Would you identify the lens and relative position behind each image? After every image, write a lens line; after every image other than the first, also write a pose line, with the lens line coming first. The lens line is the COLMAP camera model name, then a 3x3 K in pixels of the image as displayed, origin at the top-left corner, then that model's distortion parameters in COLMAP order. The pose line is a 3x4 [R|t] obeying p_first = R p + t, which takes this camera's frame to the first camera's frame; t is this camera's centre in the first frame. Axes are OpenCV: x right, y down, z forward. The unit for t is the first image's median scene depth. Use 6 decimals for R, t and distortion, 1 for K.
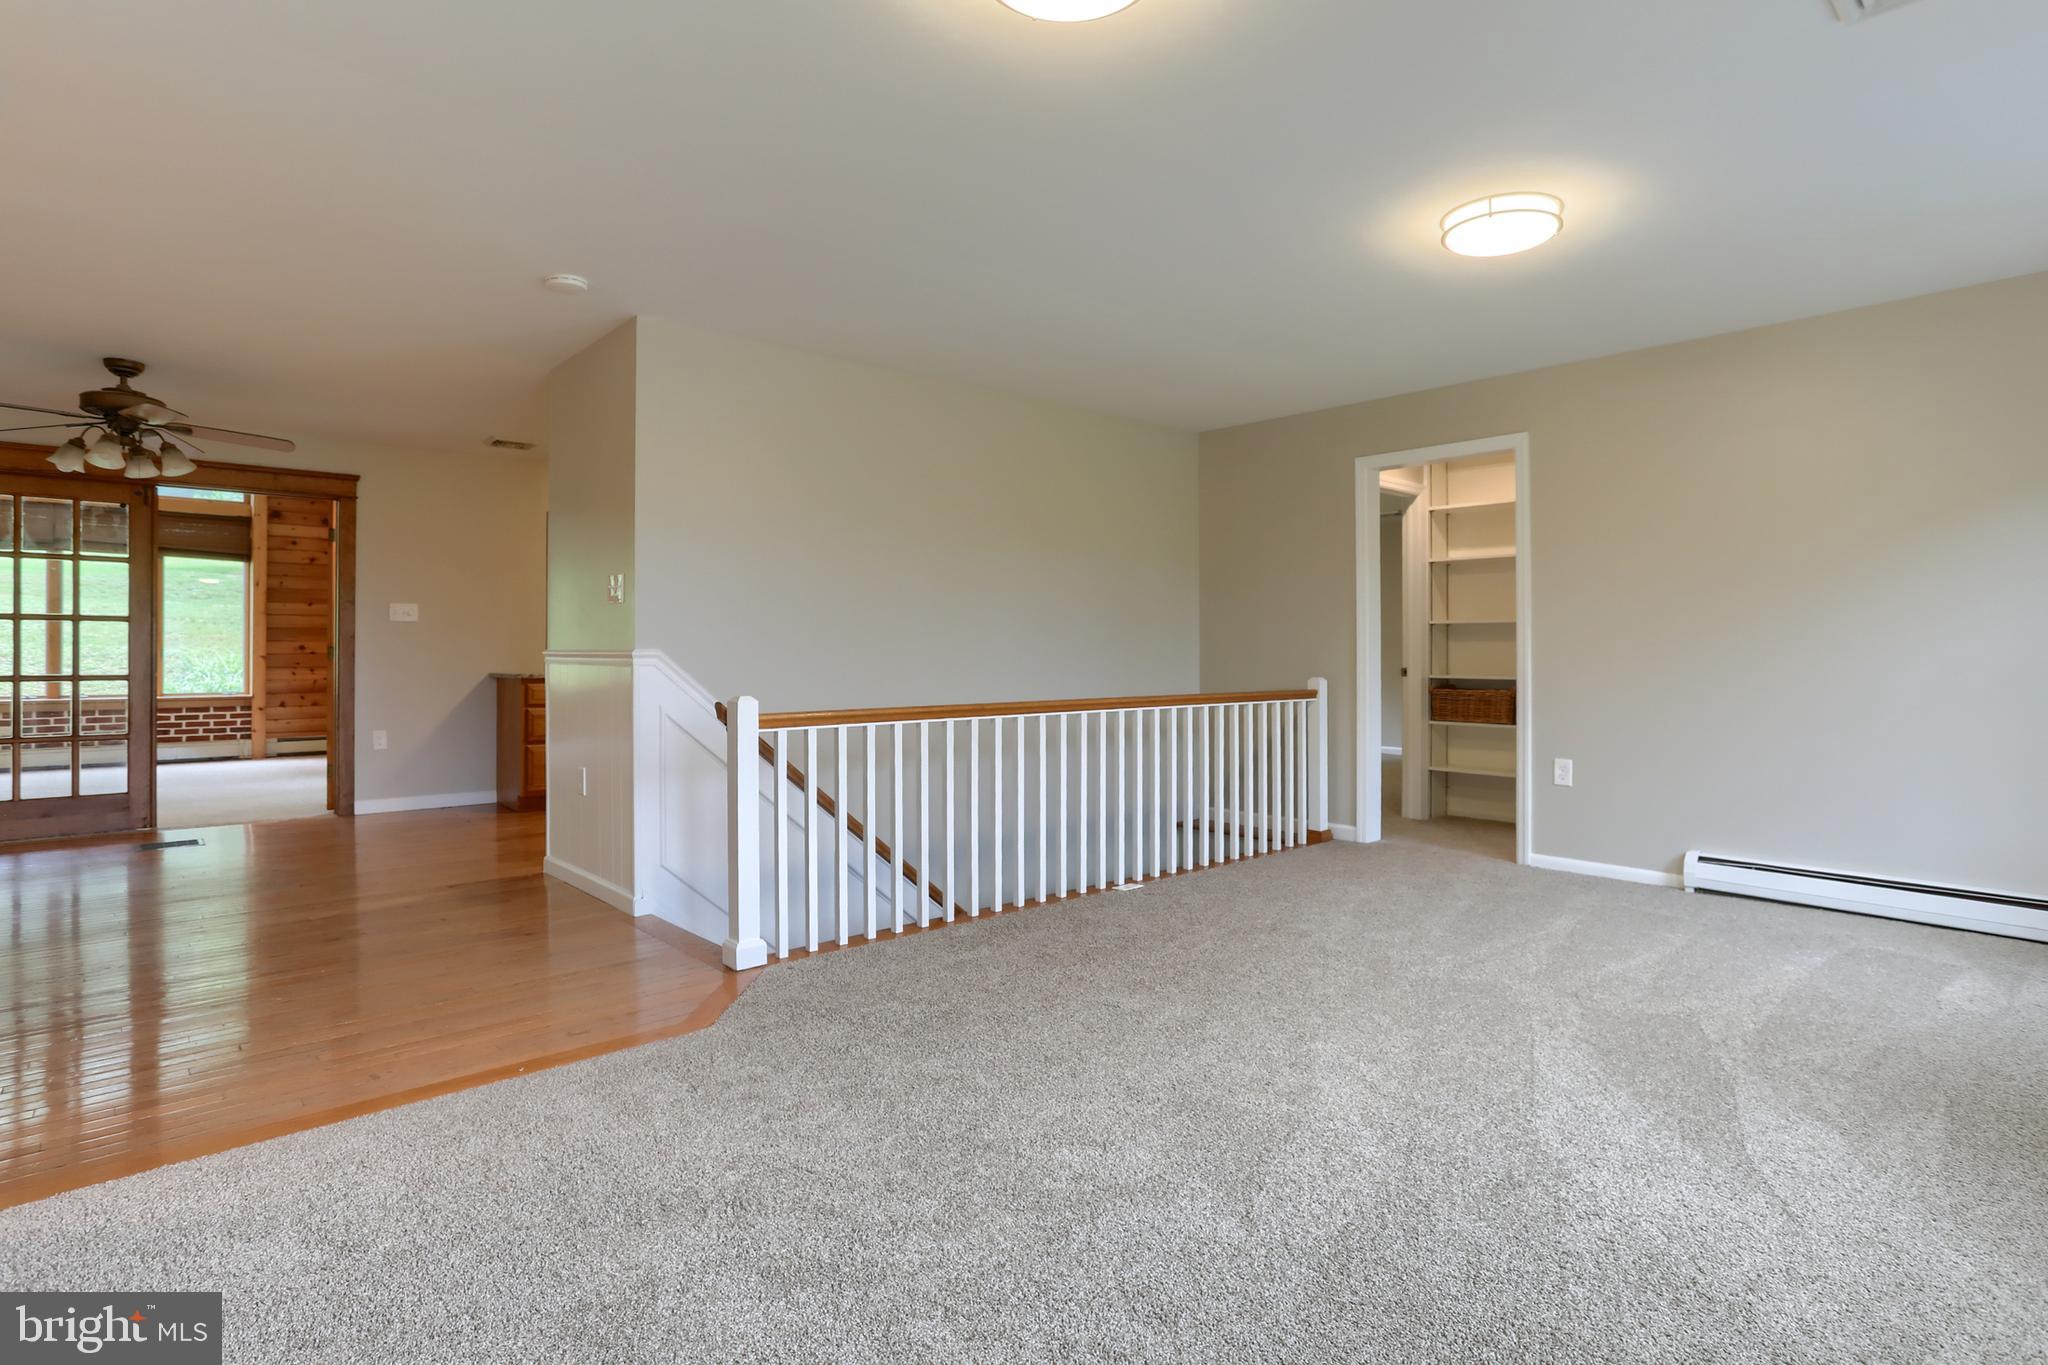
lens RADIAL K [[1003.2, 0, 962.2], [0, 1003.2, 641.6], [0, 0, 1]] dist [0.000197, 0.000077]
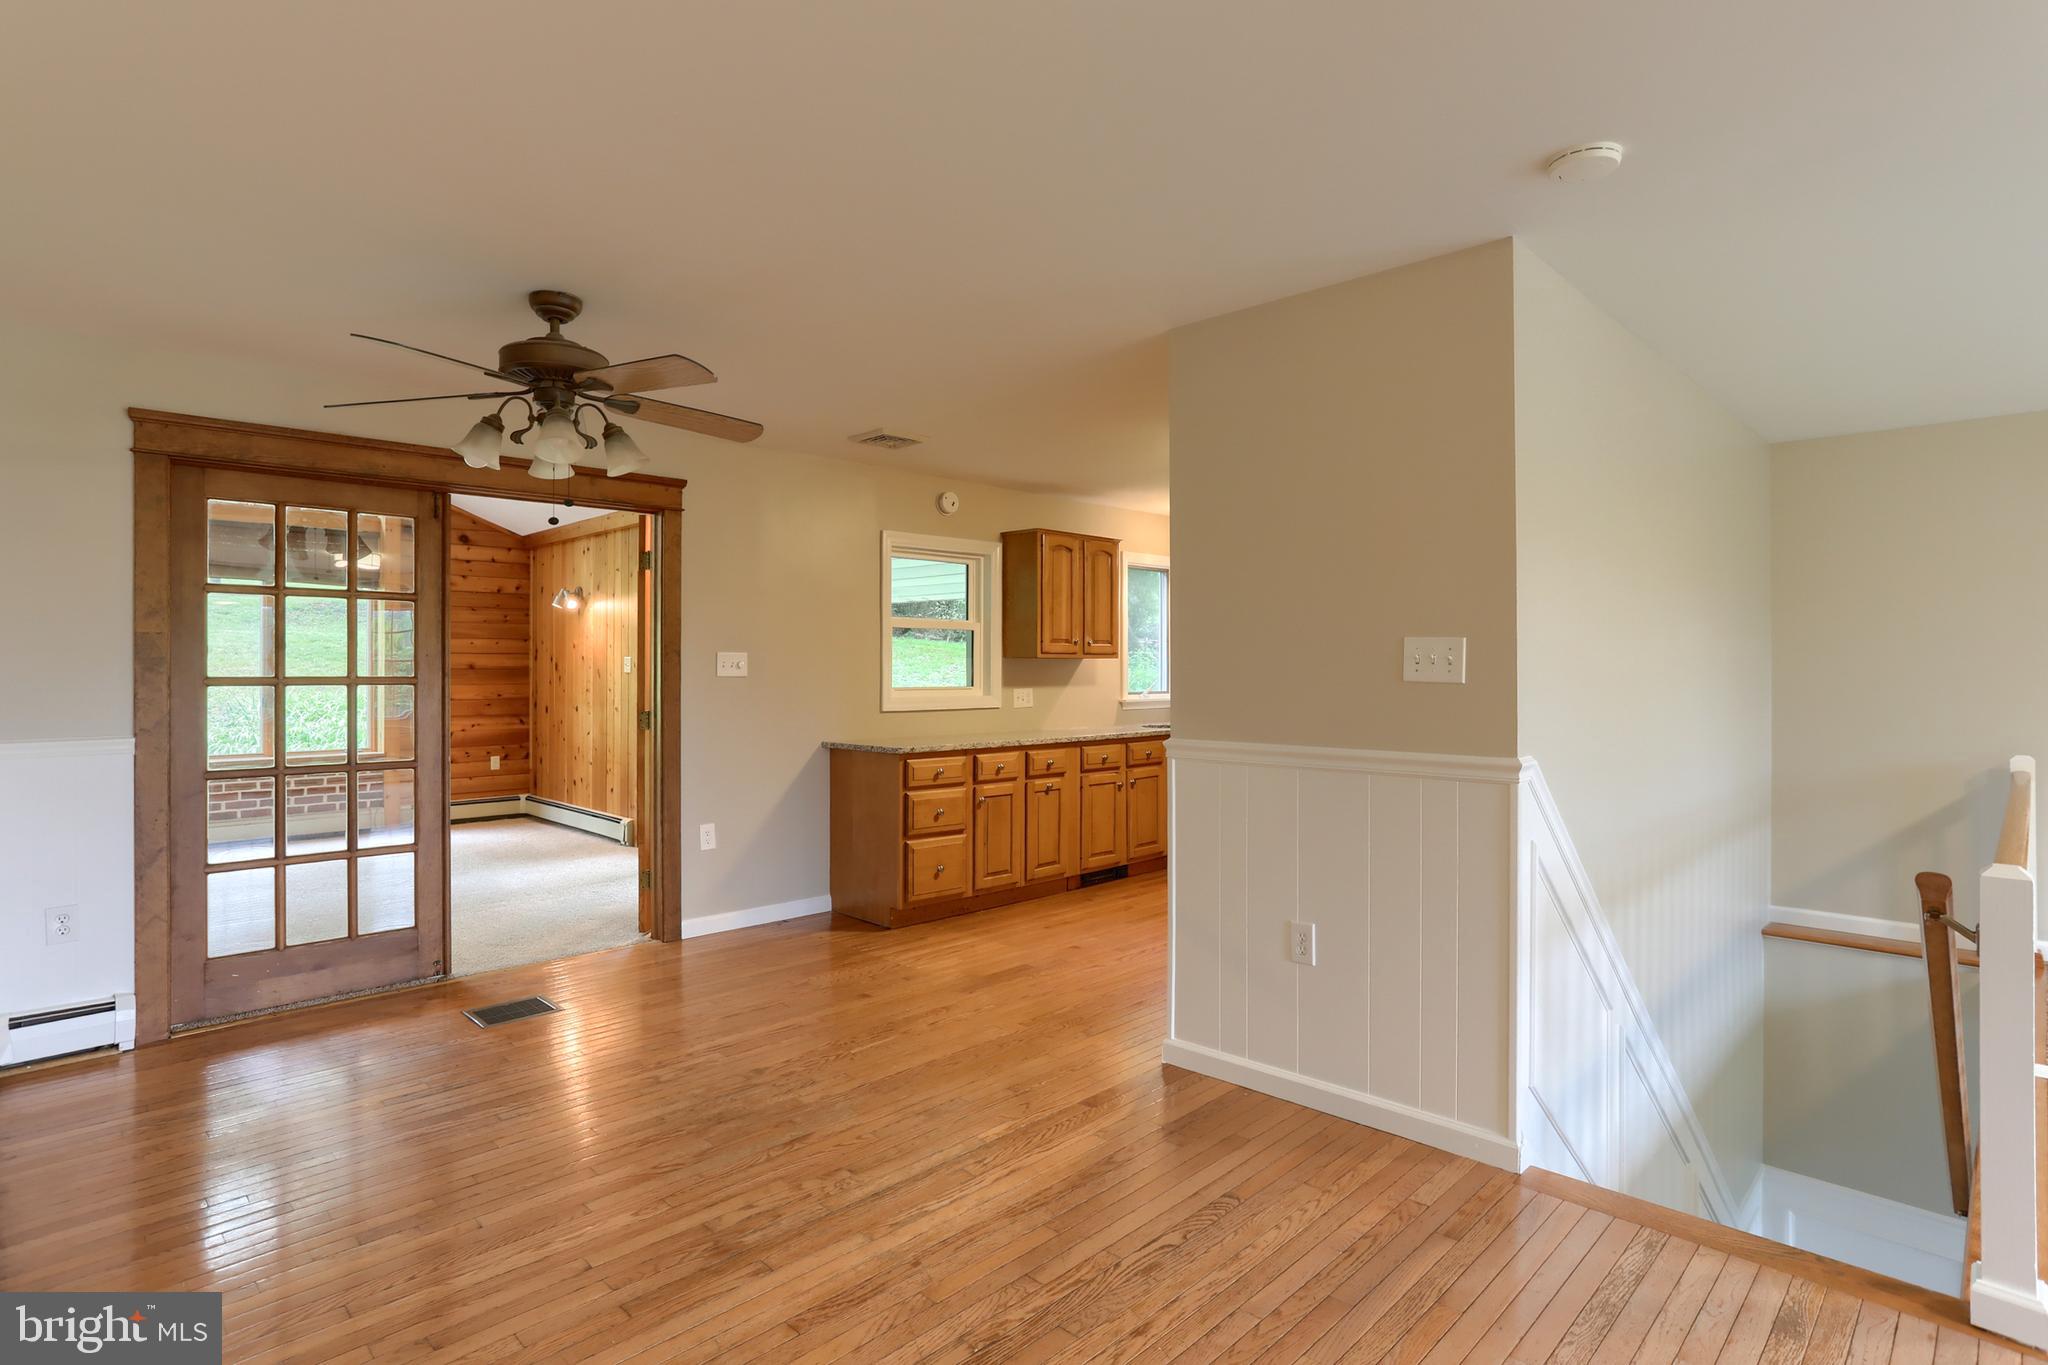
lens RADIAL K [[1031.9, 0, 1027.9], [0, 1031.9, 668.6], [0, 0, 1]] dist [-0.032234, 0.000124]
pose [[0.996220, 0.000332, 0.086867, -0.414901], [-0.001070, 0.999964, 0.008455, -0.033459], [-0.086861, -0.008516, 0.996184, 0.224455]]
